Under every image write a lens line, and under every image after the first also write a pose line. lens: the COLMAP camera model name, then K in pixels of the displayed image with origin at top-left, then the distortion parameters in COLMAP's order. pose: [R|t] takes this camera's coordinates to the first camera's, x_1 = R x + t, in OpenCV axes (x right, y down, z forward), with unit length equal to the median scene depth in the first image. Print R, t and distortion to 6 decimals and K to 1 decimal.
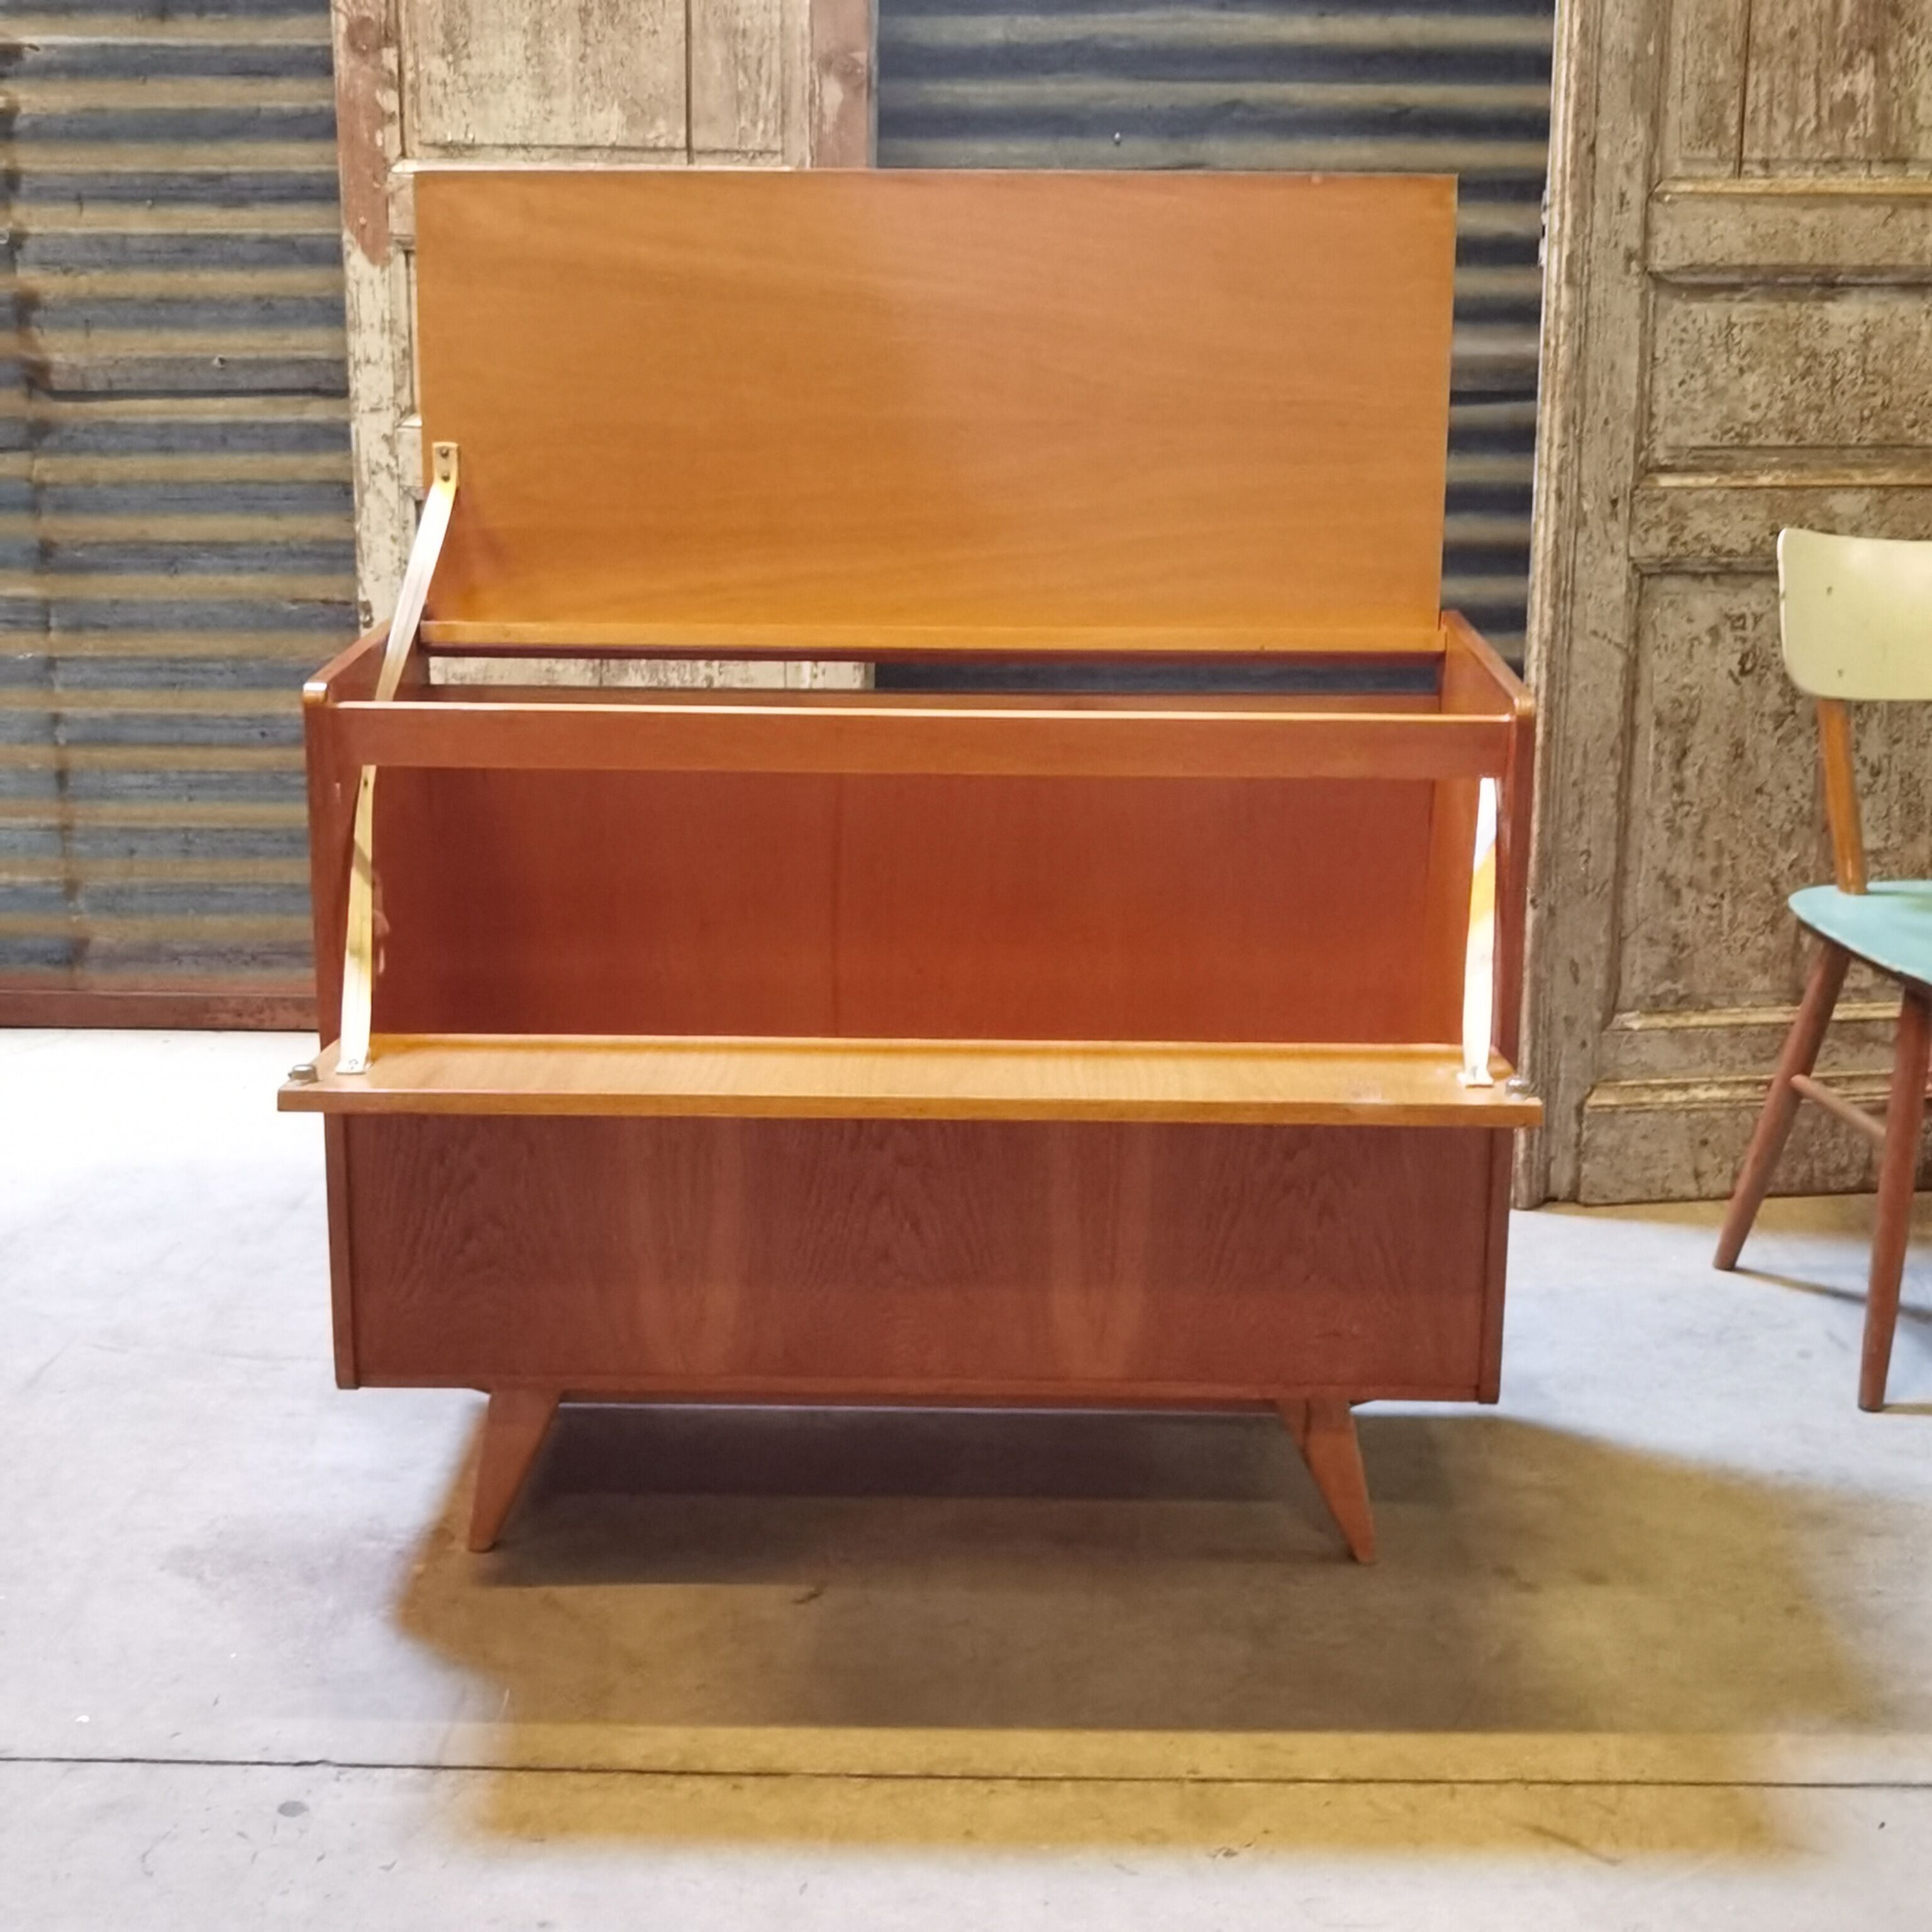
lens RADIAL K [[3101.6, 0, 964.1], [0, 3101.6, 961.2], [0, 0, 1]] dist [-0.088286, 0.199811]
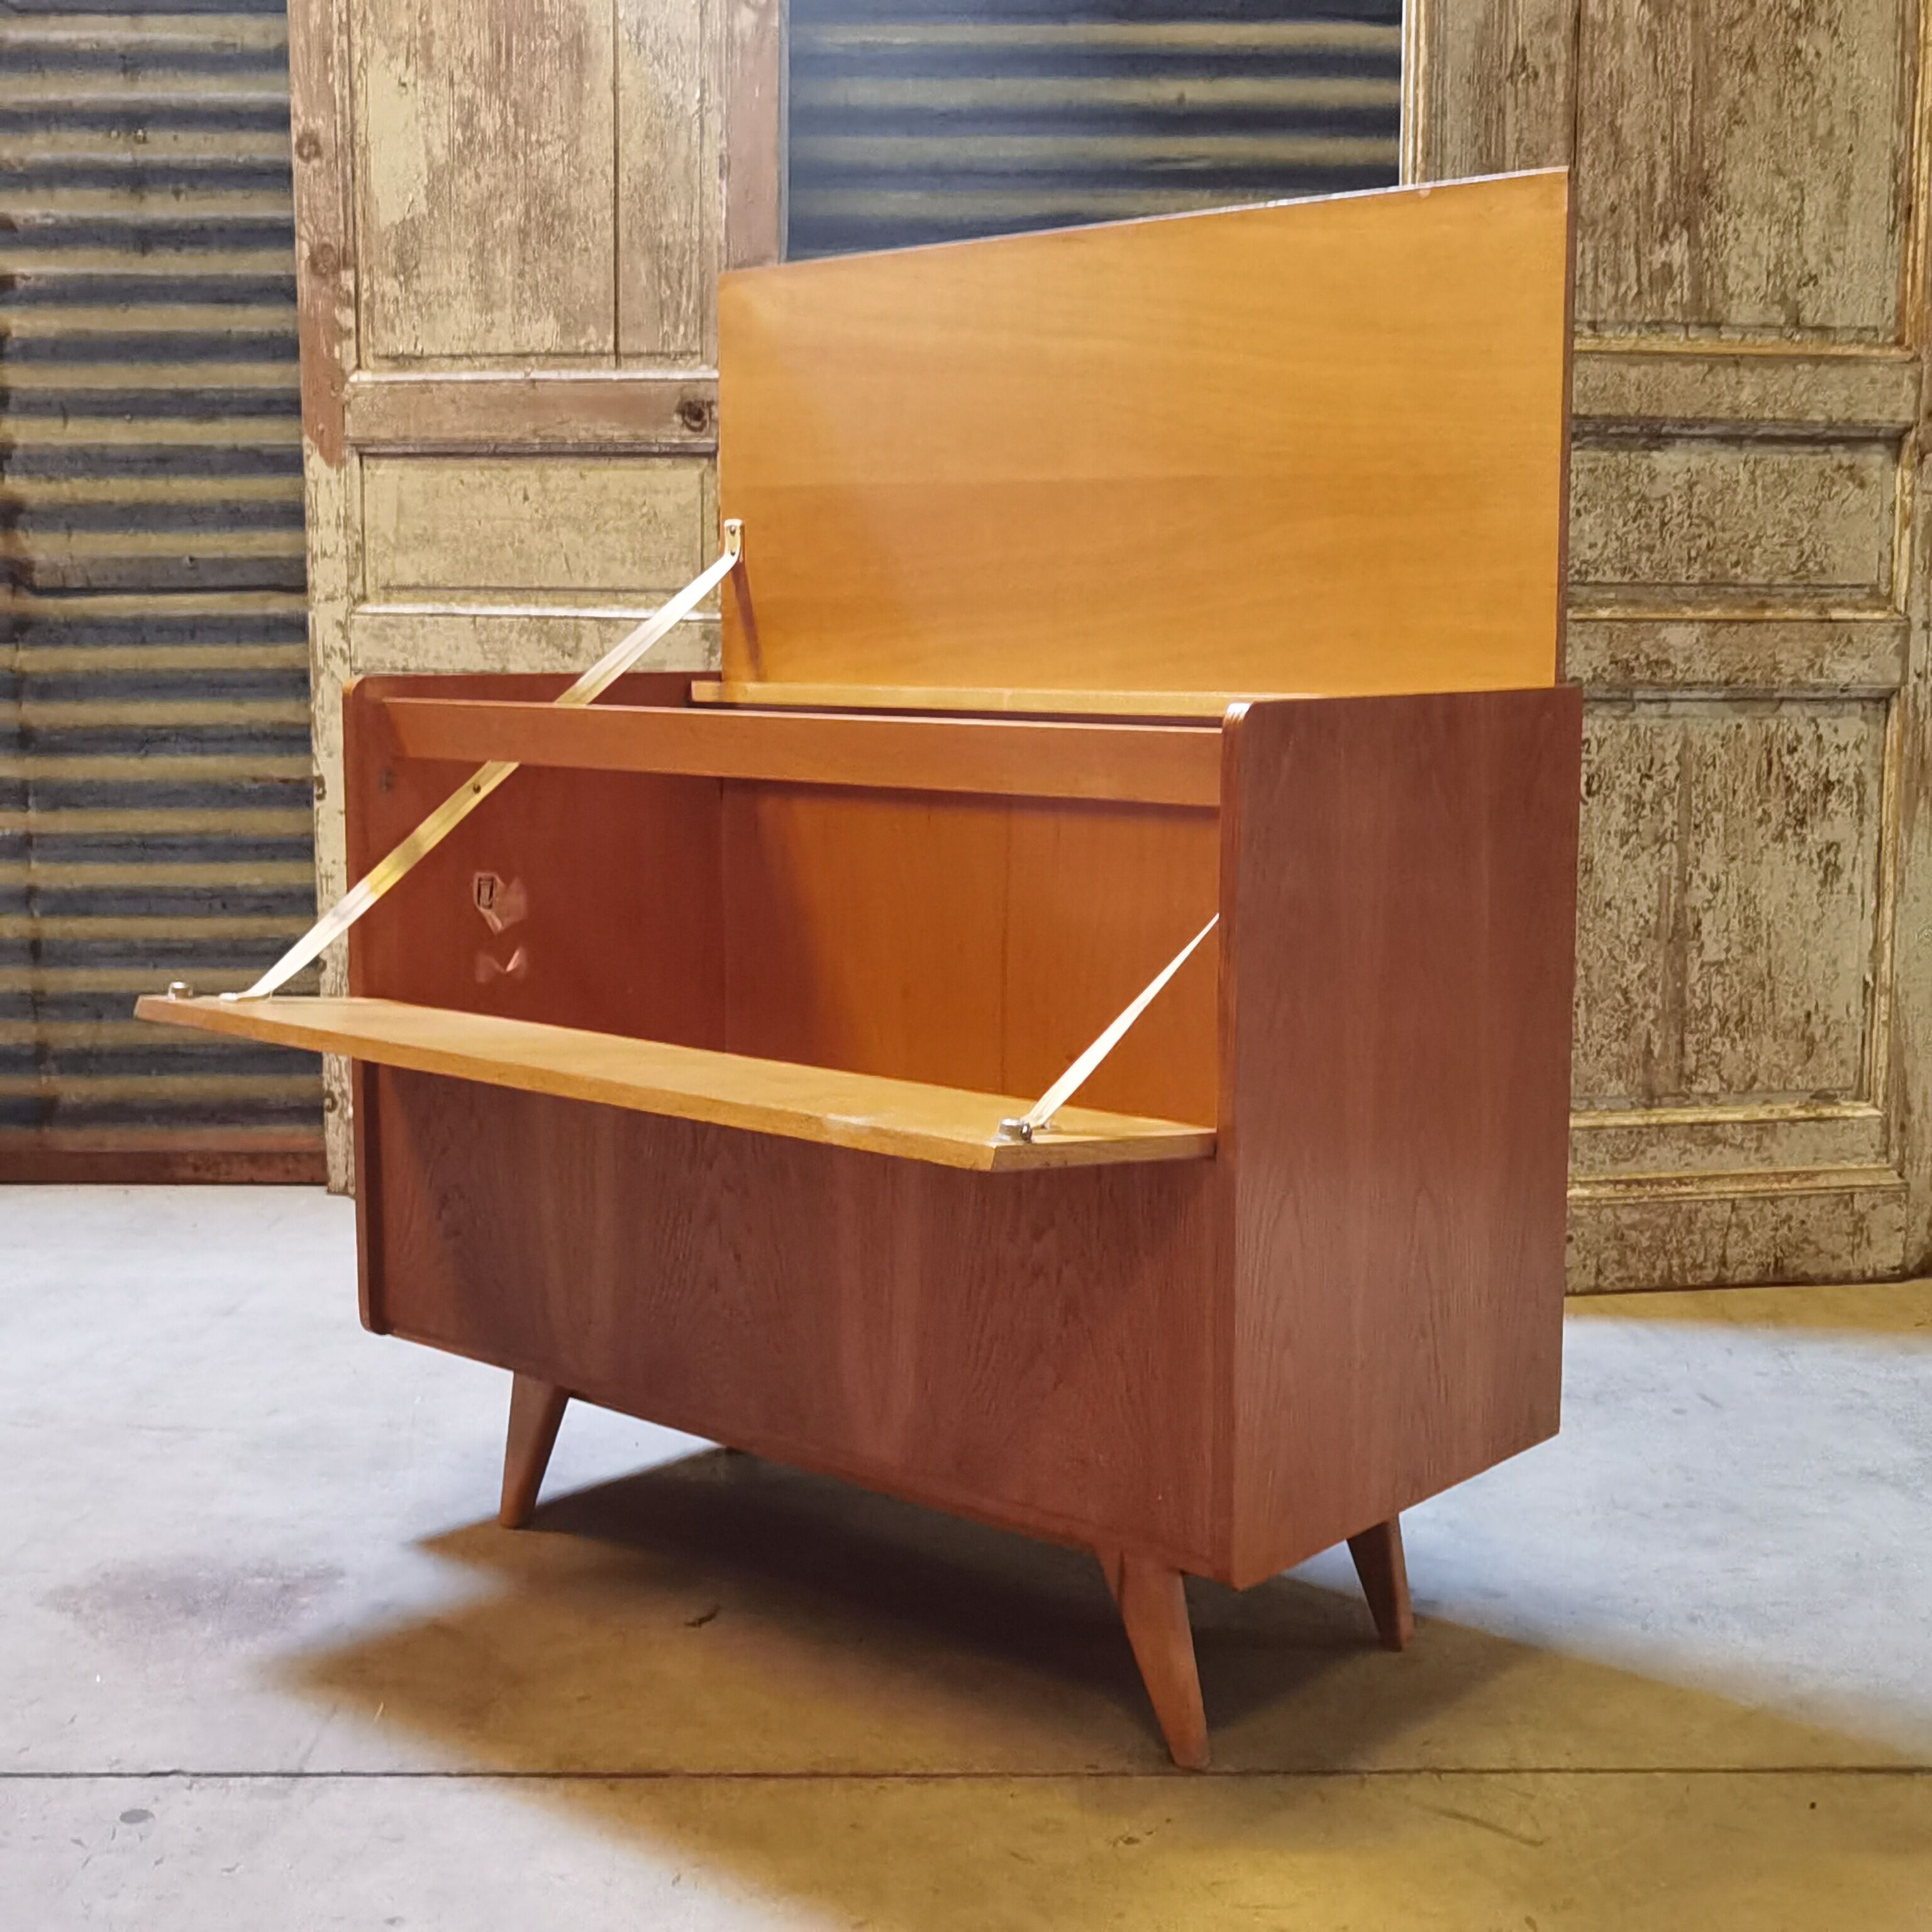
lens RADIAL K [[2597.4, 0, 971.5], [0, 2597.4, 971.5], [0, 0, 1]] dist [-0.108535, 0.299476]
pose [[0.999578, -0.007123, 0.028145, 0.010812], [0.010628, 0.991918, -0.126431, 0.079799], [-0.027017, 0.126677, 0.991576, 0.118810]]
